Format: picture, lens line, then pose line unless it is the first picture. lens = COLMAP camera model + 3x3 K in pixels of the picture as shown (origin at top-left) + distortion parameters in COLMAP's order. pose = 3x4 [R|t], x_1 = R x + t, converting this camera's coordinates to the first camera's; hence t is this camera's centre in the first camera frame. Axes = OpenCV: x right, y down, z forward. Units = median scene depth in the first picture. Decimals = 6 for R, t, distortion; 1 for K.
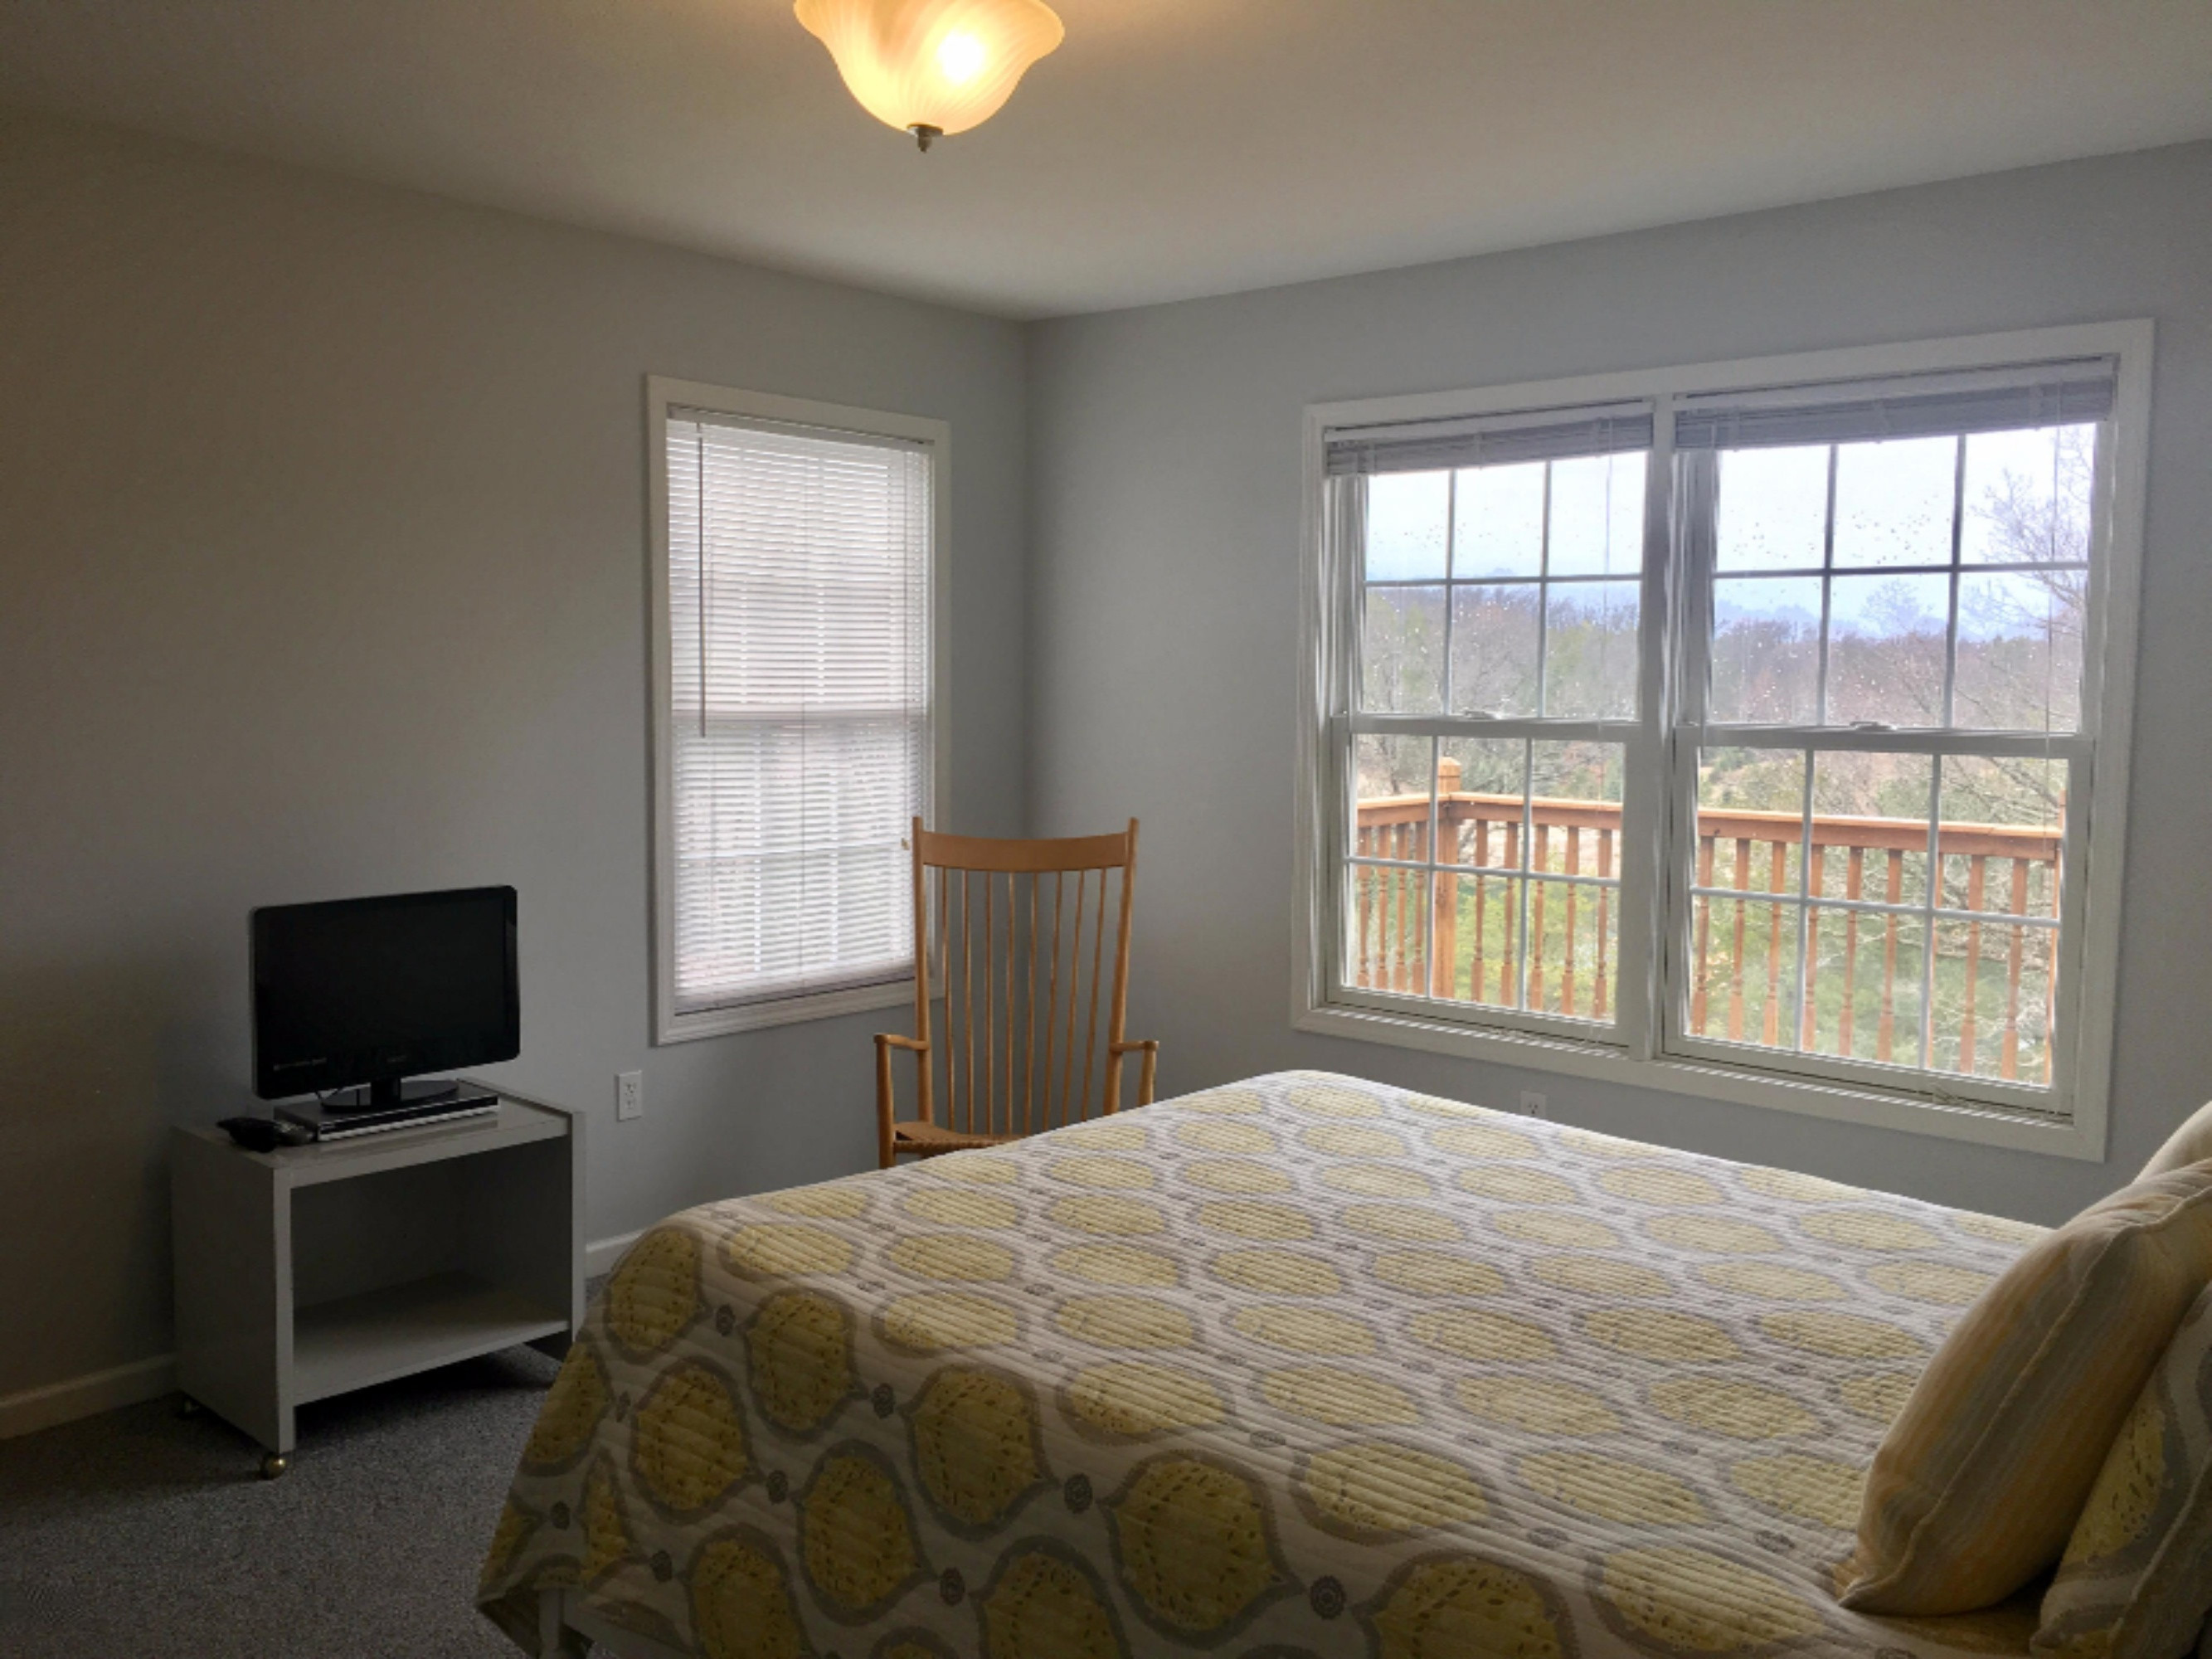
lens RADIAL K [[1864.5, 0, 1107.7], [0, 1864.5, 833.1], [0, 0, 1]] dist [0.073871, -0.084724]
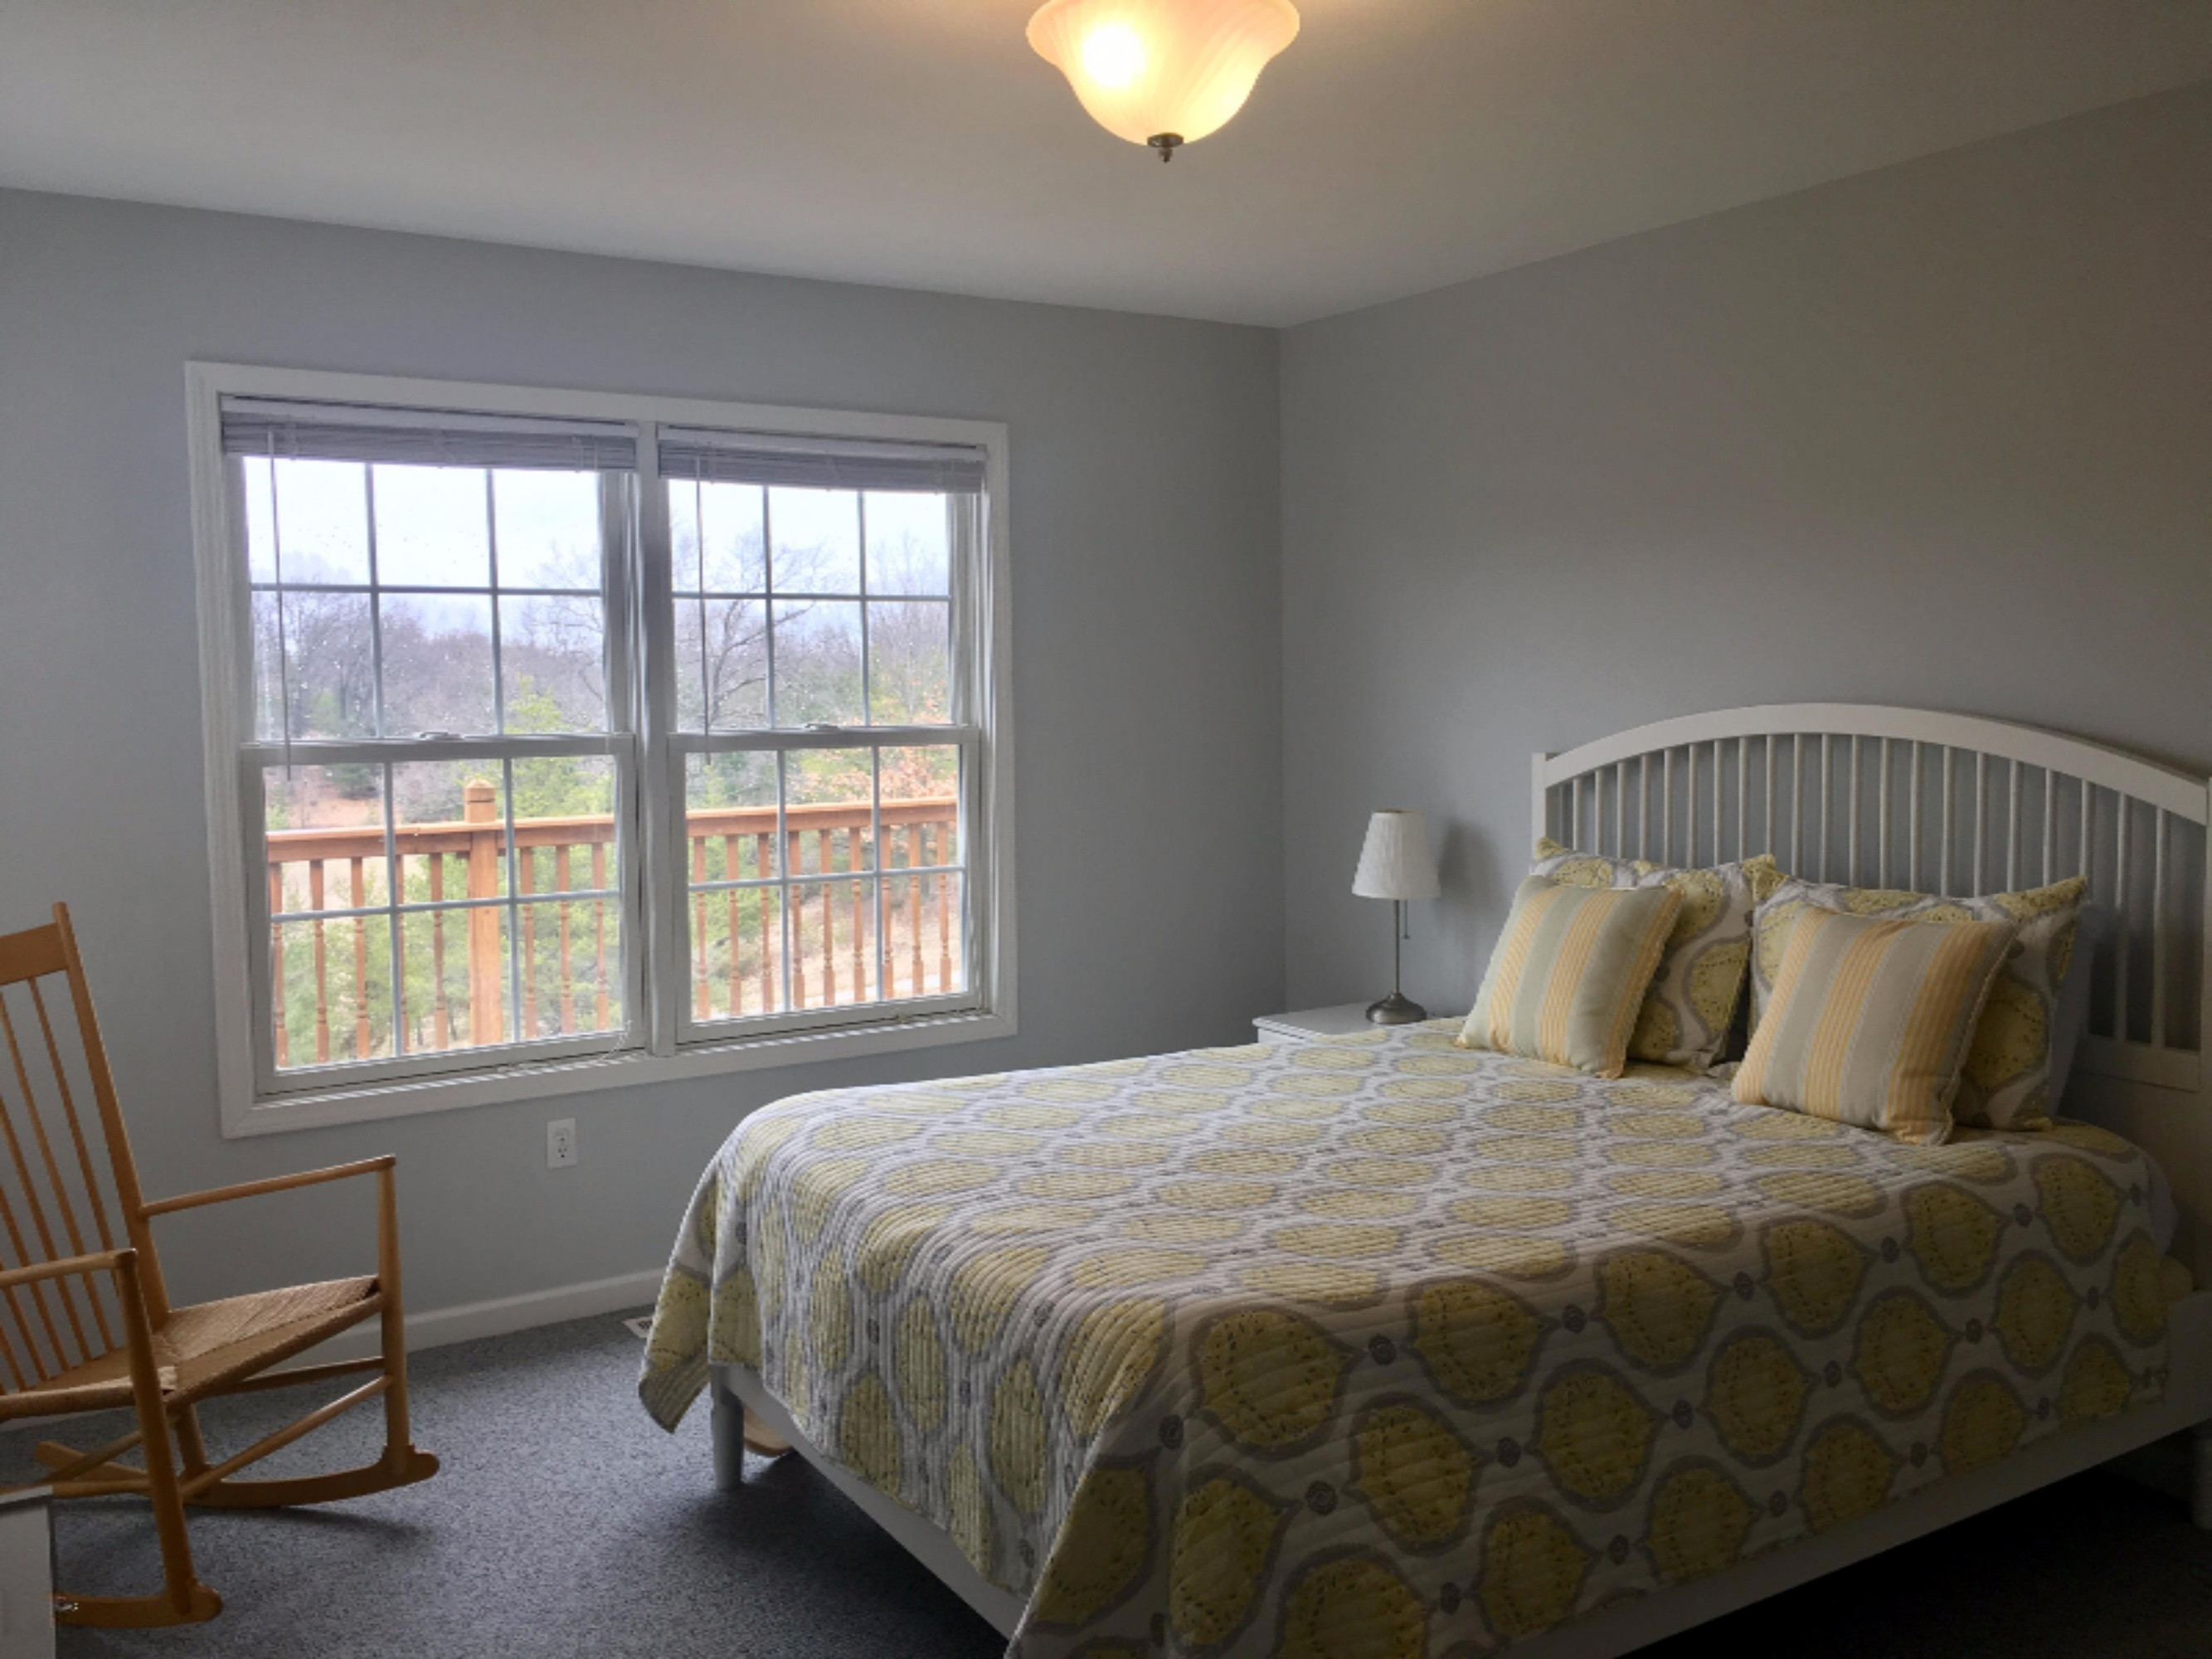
lens RADIAL K [[1864.5, 0, 1095.4], [0, 1864.5, 831.3], [0, 0, 1]] dist [0.073871, -0.084724]
pose [[0.300424, -0.094427, 0.949120, -0.648781], [0.100097, 0.992714, 0.067081, -0.051468], [-0.948539, 0.074851, 0.307687, 0.459143]]
